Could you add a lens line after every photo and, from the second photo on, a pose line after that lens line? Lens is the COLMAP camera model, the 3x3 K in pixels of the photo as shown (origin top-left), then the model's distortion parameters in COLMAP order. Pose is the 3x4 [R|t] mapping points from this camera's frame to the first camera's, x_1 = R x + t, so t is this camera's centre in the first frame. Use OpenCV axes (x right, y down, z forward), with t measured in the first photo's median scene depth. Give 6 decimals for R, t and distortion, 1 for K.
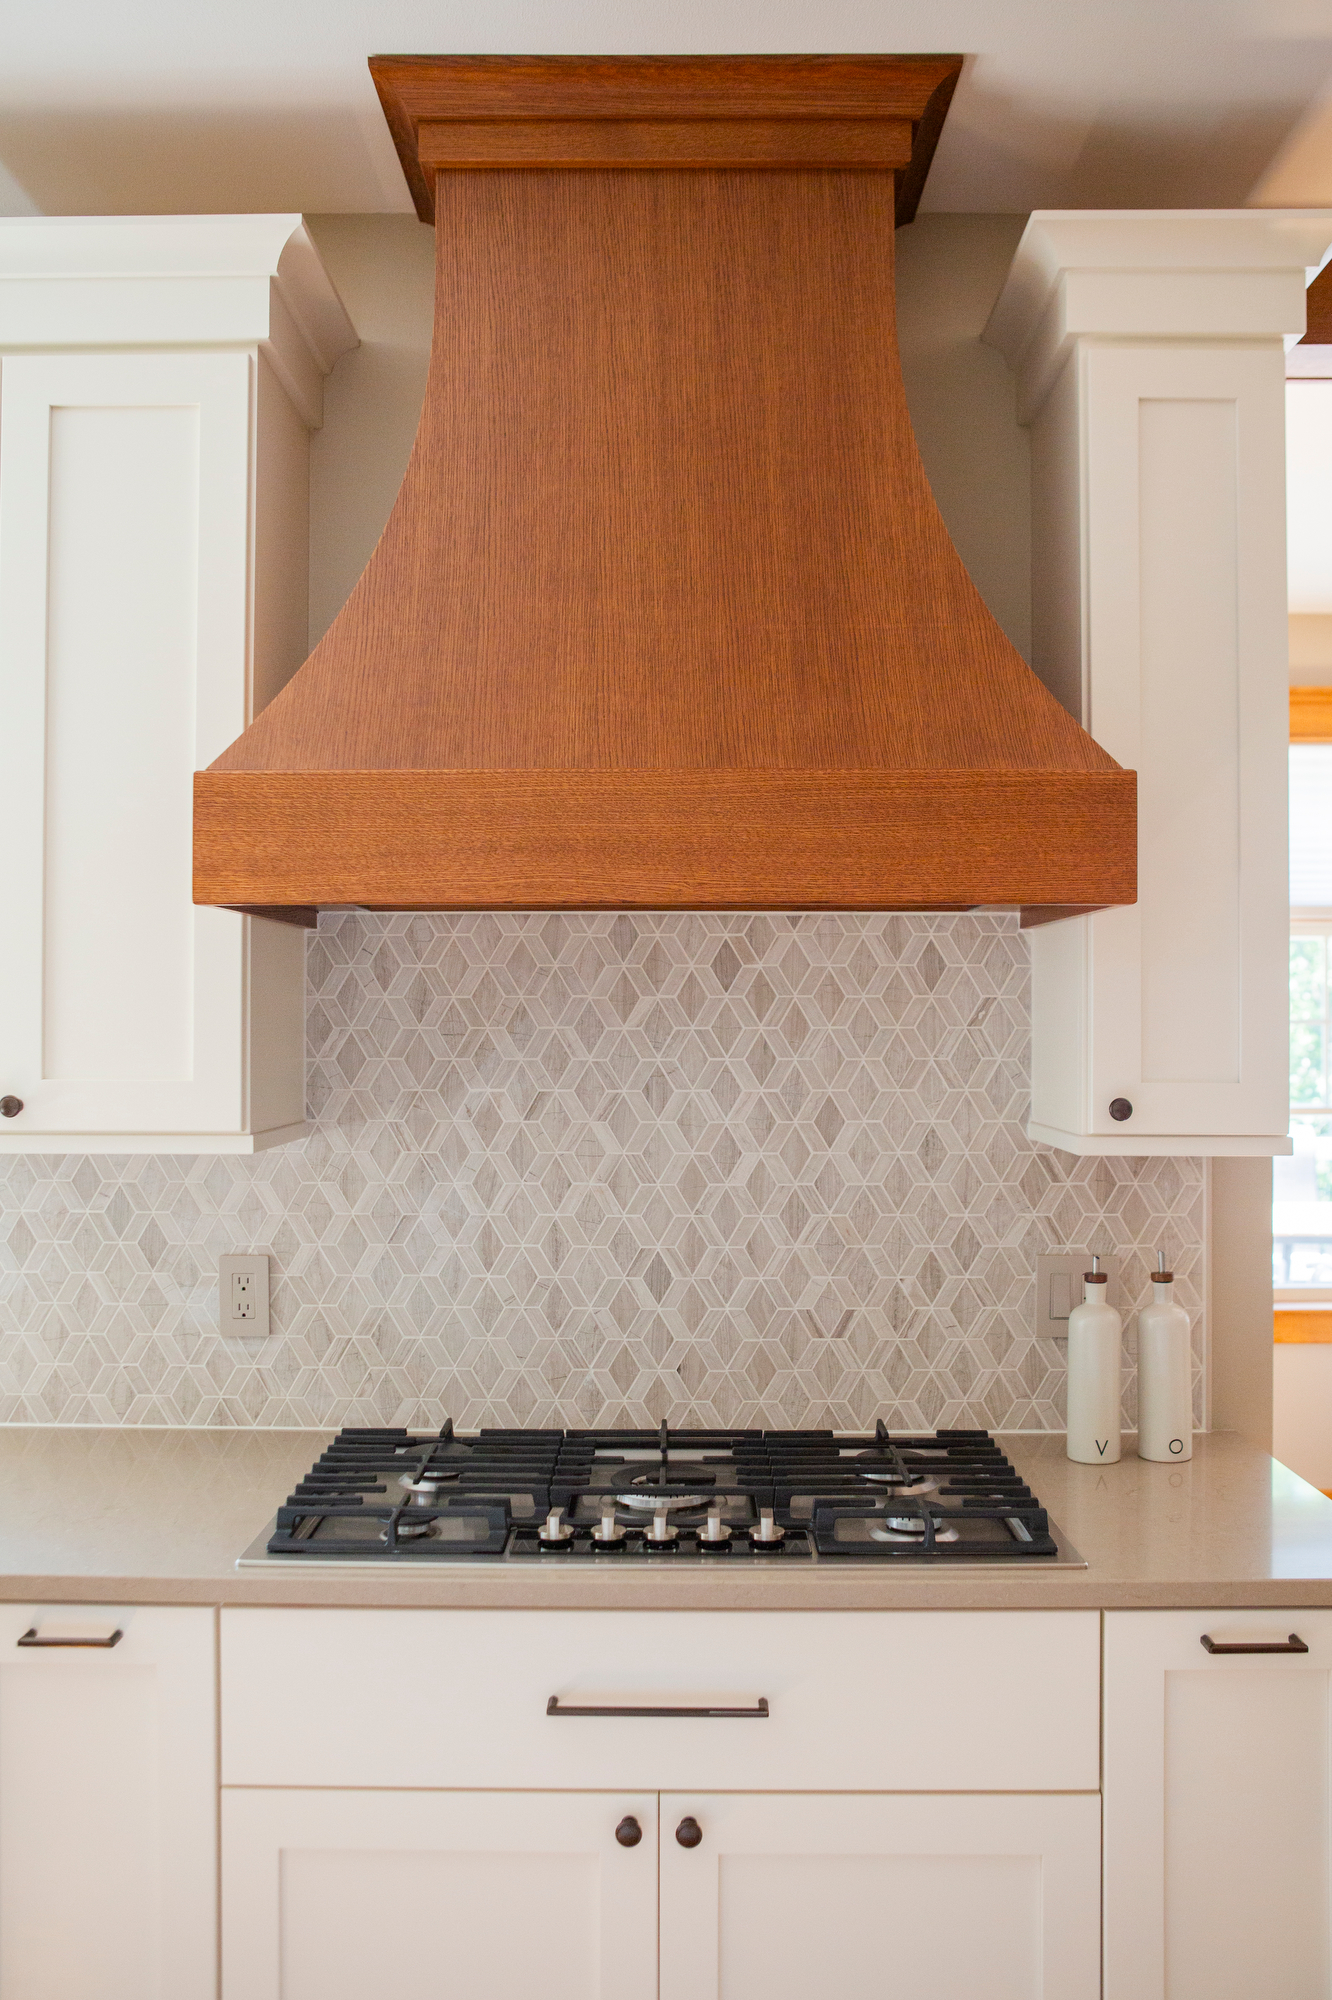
lens RADIAL K [[1688.1, 0, 650.0], [0, 1688.1, 1017.0], [0, 0, 1]] dist [-0.087225, 0.095611]
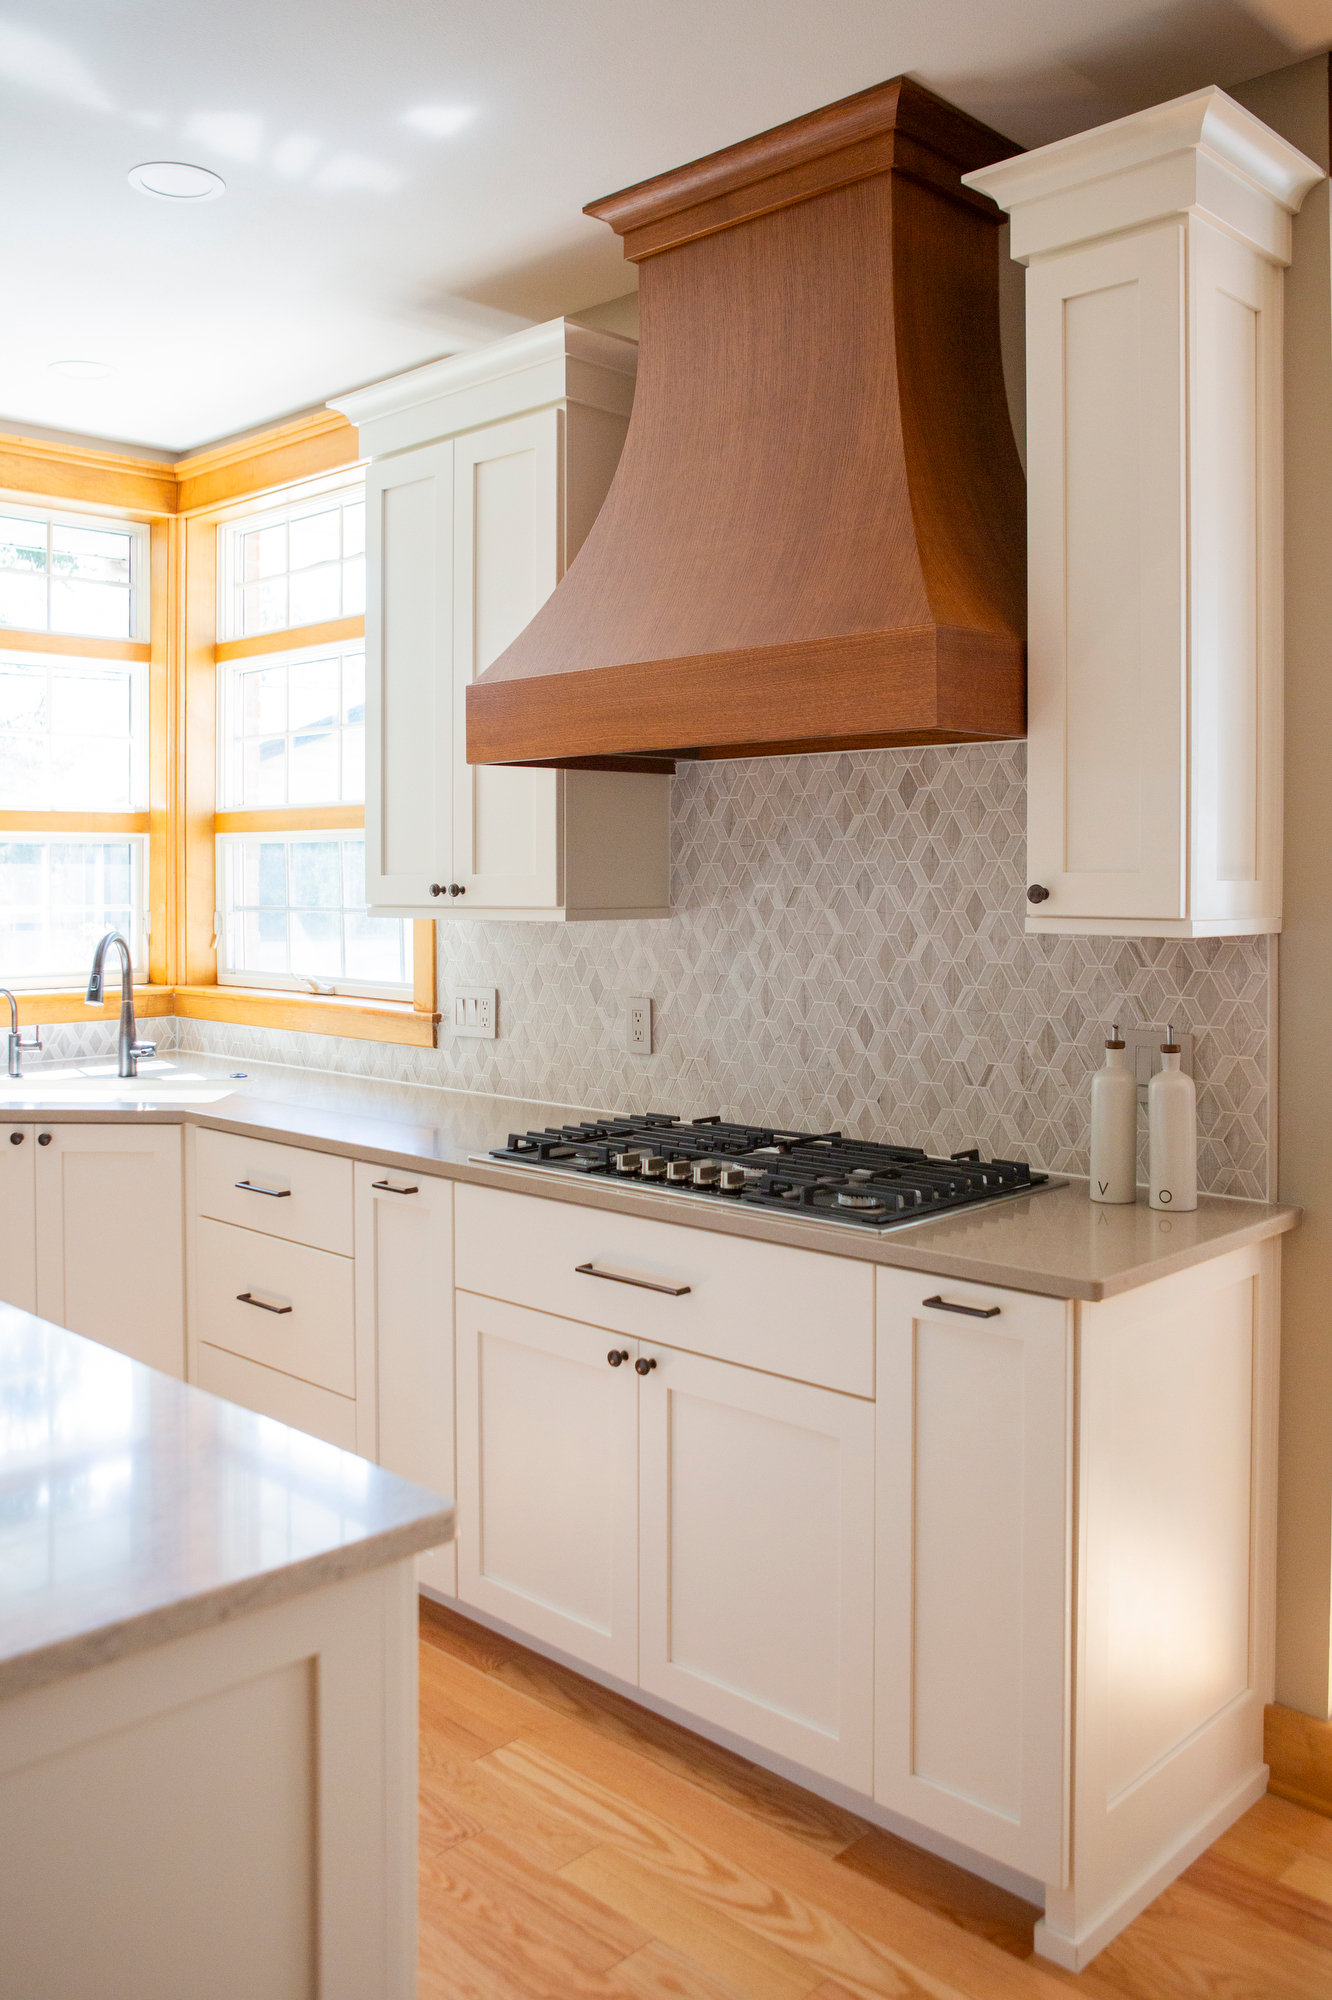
lens RADIAL K [[1629.0, 0, 640.2], [0, 1629.0, 872.1], [0, 0, 1]] dist [-0.090752, 0.087206]
pose [[0.724548, -0.004765, -0.689208, 0.750798], [0.004034, 0.999988, -0.002672, 0.035287], [0.689213, -0.000844, 0.724559, -0.037615]]
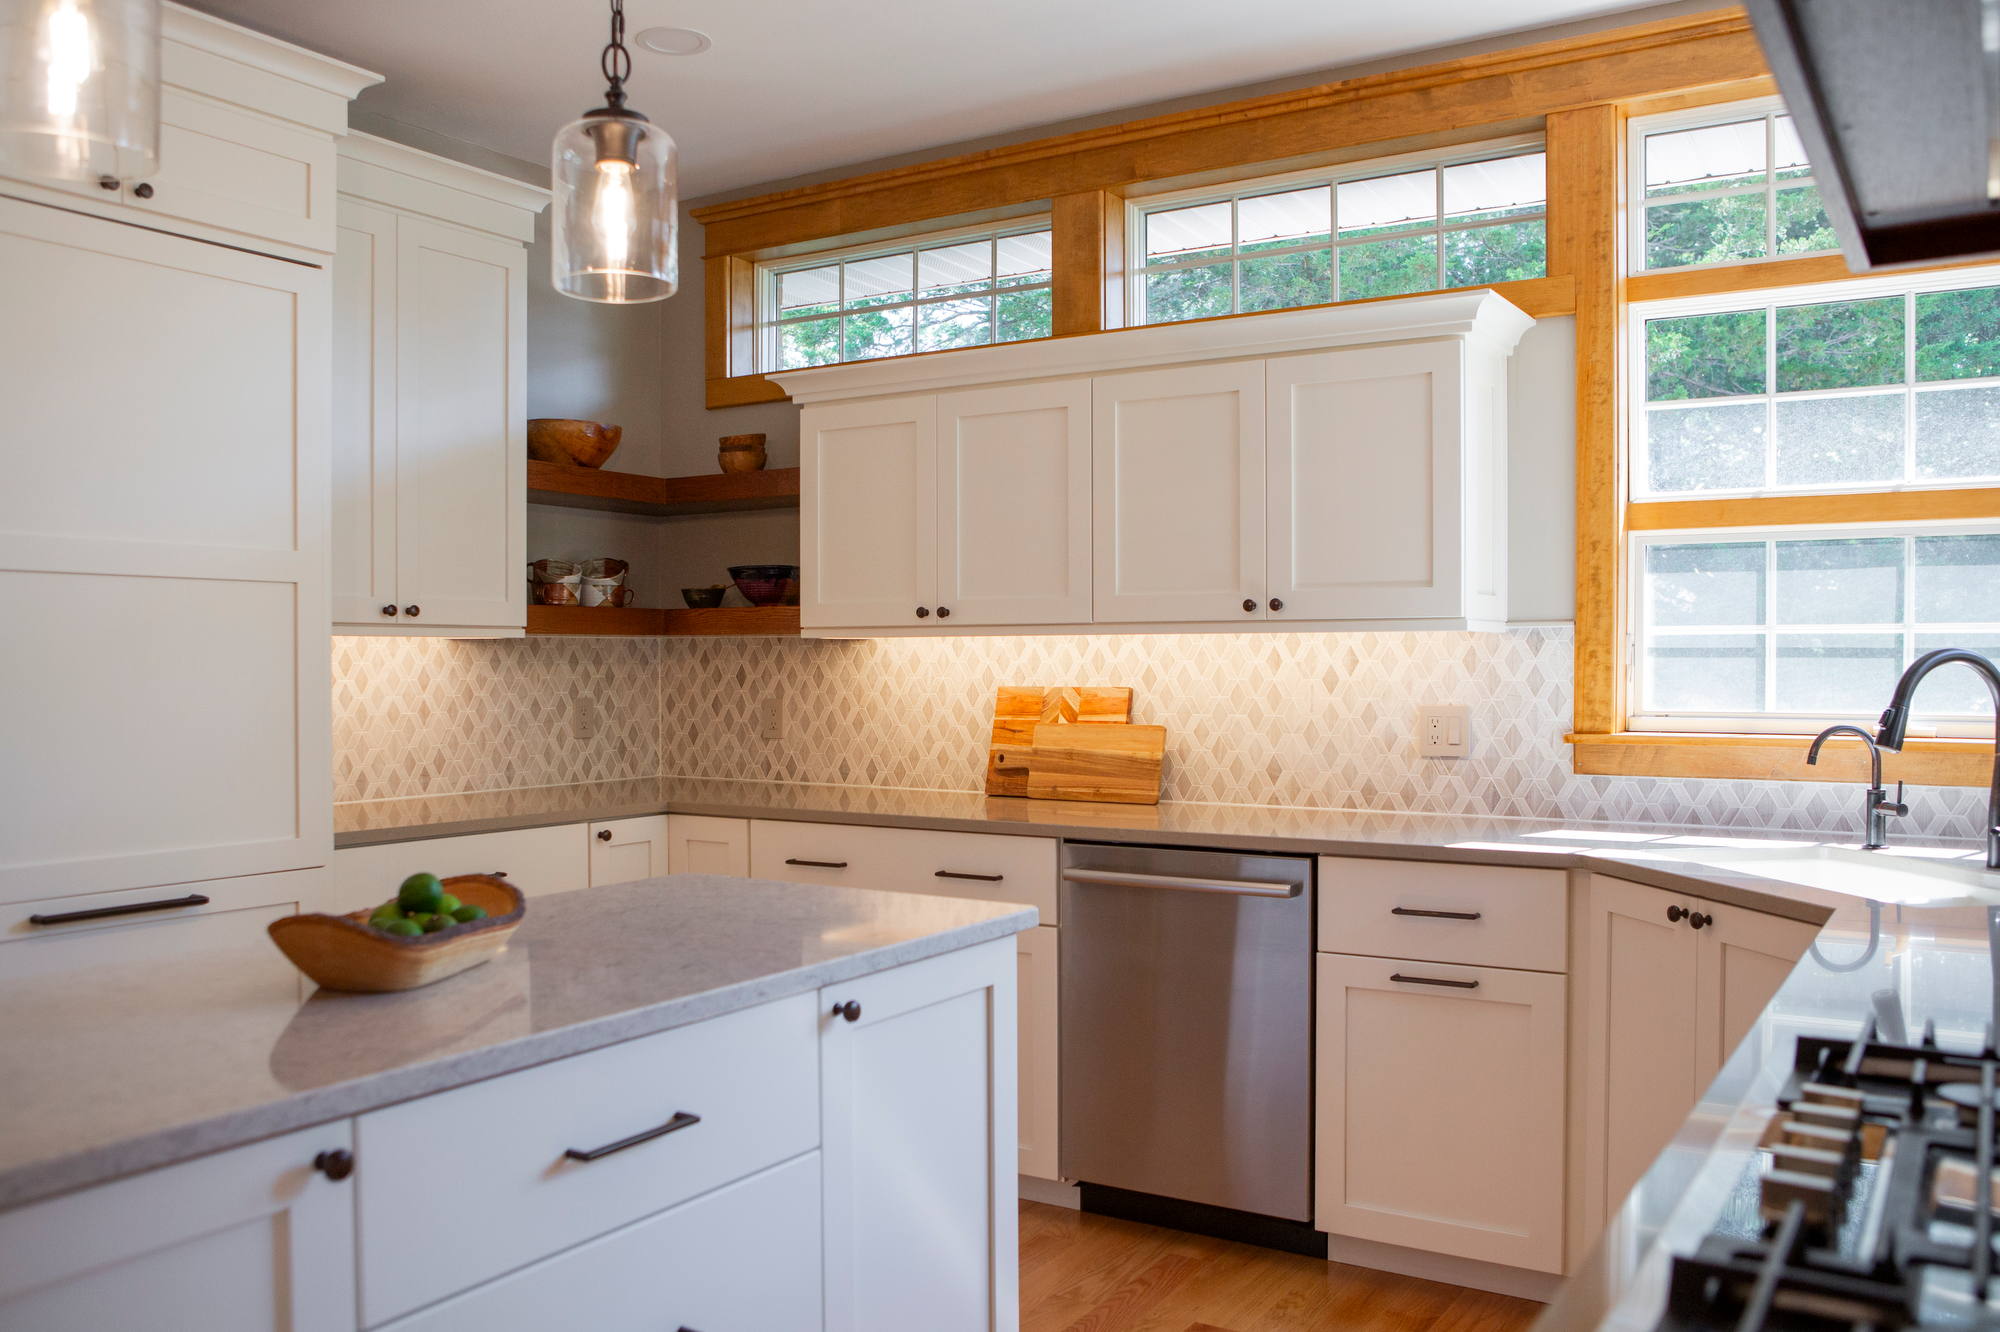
lens RADIAL K [[1629.0, 0, 997.8], [0, 1629.0, 681.4], [0, 0, 1]] dist [-0.090752, 0.087206]
pose [[-0.515314, 0.009497, -0.856949, 0.494753], [0.000243, 0.999940, 0.010936, 0.102281], [0.857002, 0.005427, -0.515285, 0.813275]]
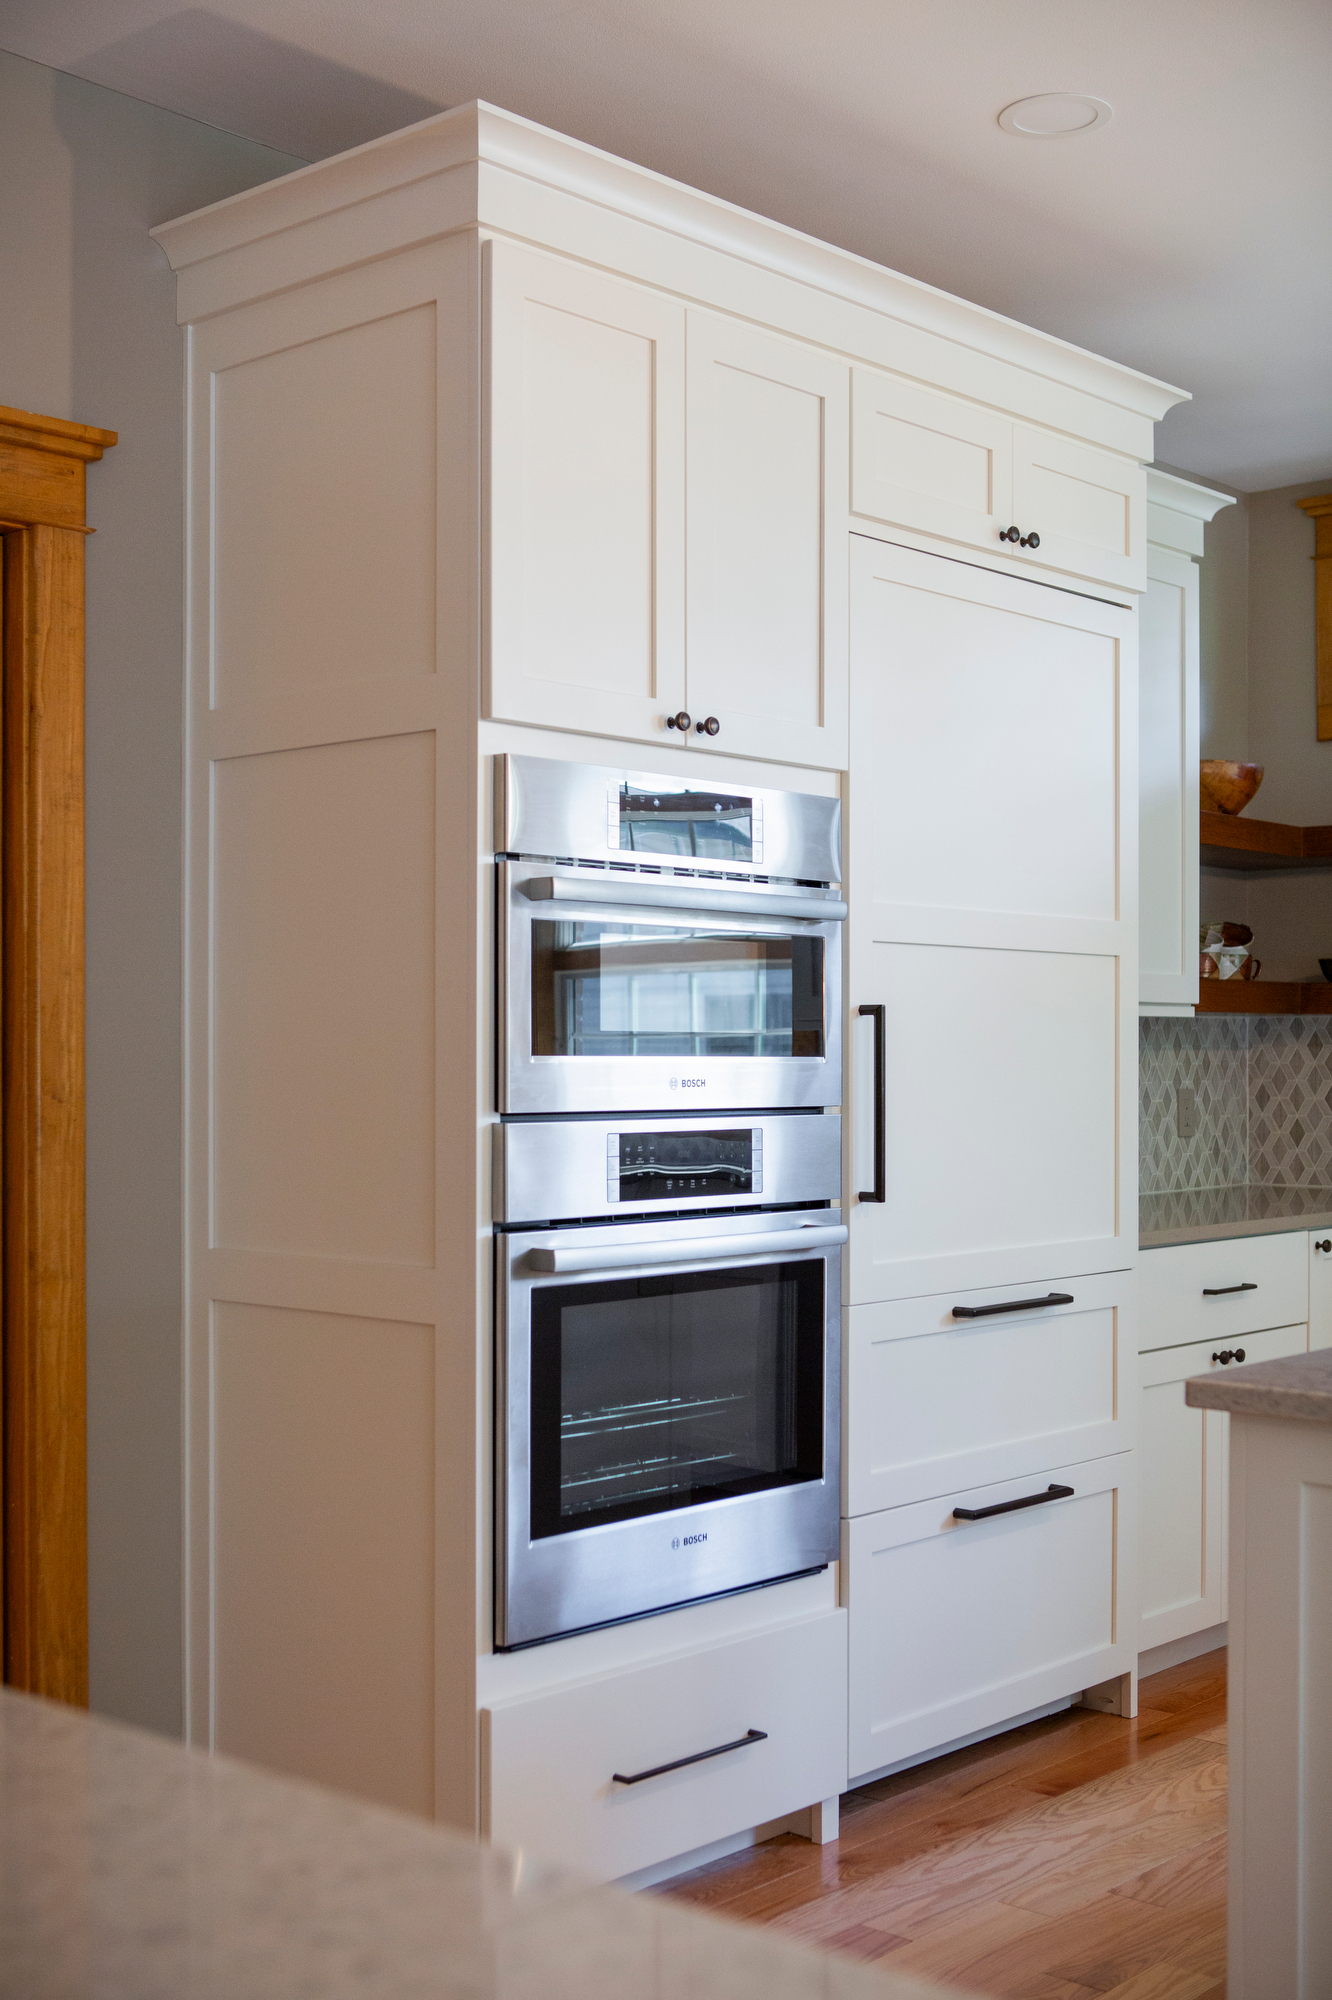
lens RADIAL K [[2356.3, 0, 634.7], [0, 2356.3, 1056.2], [0, 0, 1]] dist [-0.023936, 0.000000]
pose [[-0.659651, -0.000511, -0.751572, 1.245972], [-0.002271, 0.999997, 0.001314, 0.108749], [0.751569, 0.002573, -0.659650, 0.525104]]
